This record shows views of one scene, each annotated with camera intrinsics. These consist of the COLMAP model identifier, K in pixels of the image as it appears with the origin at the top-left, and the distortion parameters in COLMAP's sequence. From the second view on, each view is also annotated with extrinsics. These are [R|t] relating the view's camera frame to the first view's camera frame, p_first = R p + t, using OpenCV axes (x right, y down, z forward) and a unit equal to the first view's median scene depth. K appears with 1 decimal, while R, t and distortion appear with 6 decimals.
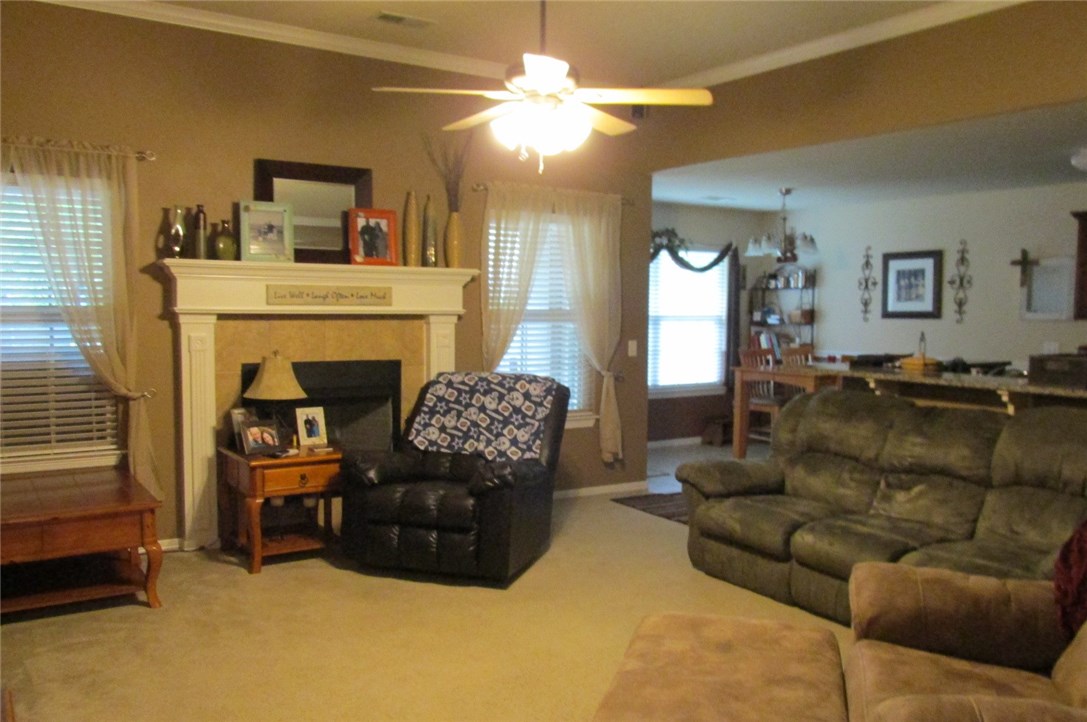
lens RADIAL K [[925.3, 0, 547.8], [0, 925.3, 364.9], [0, 0, 1]] dist [-0.009079, -0.006373]
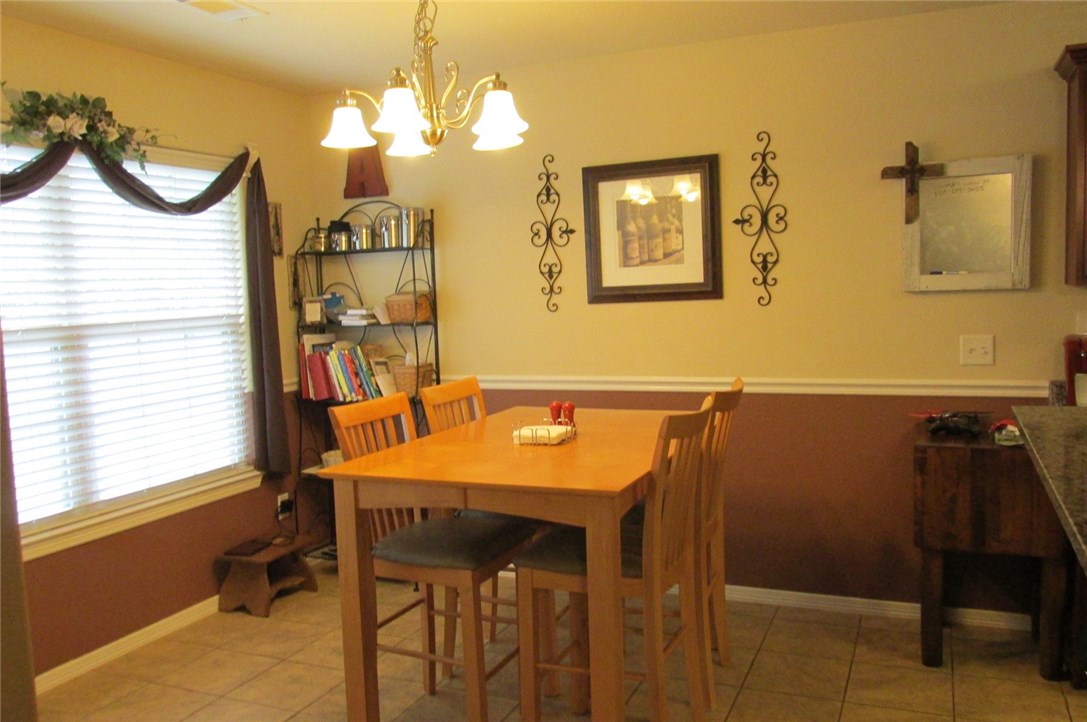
lens RADIAL K [[925.3, 0, 547.8], [0, 925.3, 364.9], [0, 0, 1]] dist [-0.009079, -0.006373]
pose [[0.837635, -0.089793, 0.538799, 0.076237], [0.081609, 0.995897, 0.039098, -0.037649], [-0.540100, 0.011221, 0.841526, 0.585612]]
